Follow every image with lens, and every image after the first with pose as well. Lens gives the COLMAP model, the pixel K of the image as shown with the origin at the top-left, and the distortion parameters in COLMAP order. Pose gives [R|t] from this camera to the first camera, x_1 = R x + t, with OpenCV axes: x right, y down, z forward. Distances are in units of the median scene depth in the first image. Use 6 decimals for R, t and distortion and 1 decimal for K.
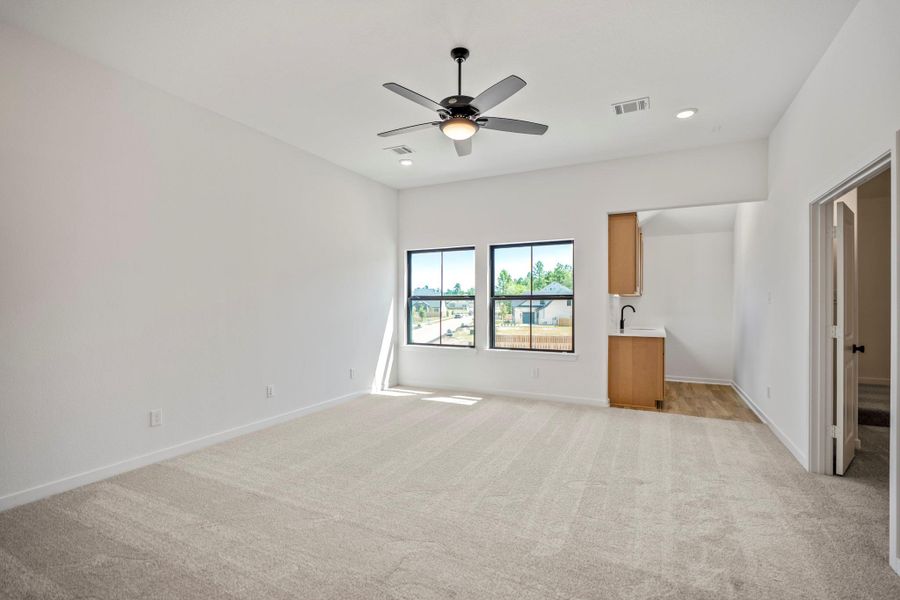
lens RADIAL K [[411.8, 0, 447.4], [0, 411.8, 302.7], [0, 0, 1]] dist [-0.001044, 0.000734]
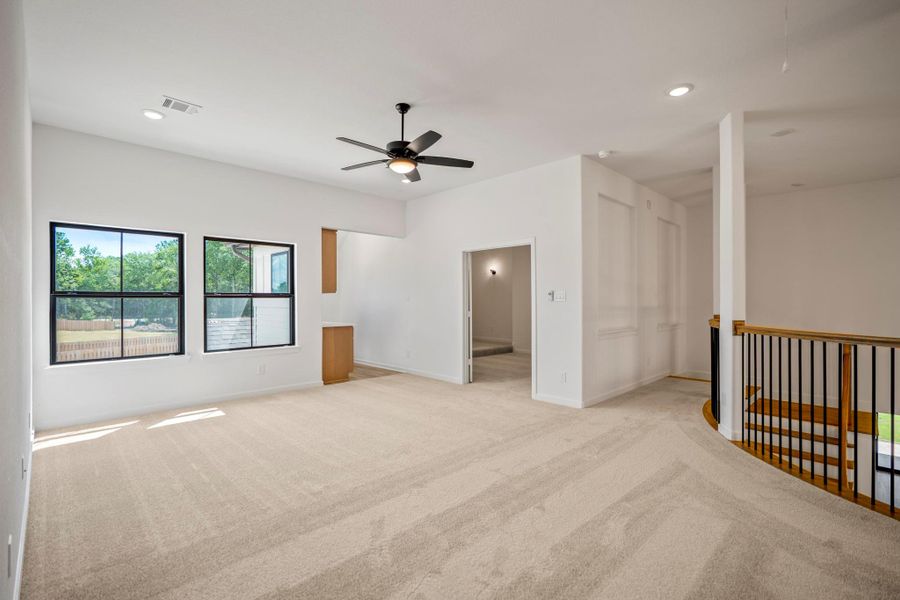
lens RADIAL K [[411.8, 0, 452.3], [0, 411.8, 298.7], [0, 0, 1]] dist [-0.001044, 0.000734]
pose [[0.327605, -0.000380, 0.944815, -0.624134], [-0.004322, 0.999989, 0.001901, -0.009492], [-0.944805, -0.004706, 0.327600, 0.230497]]
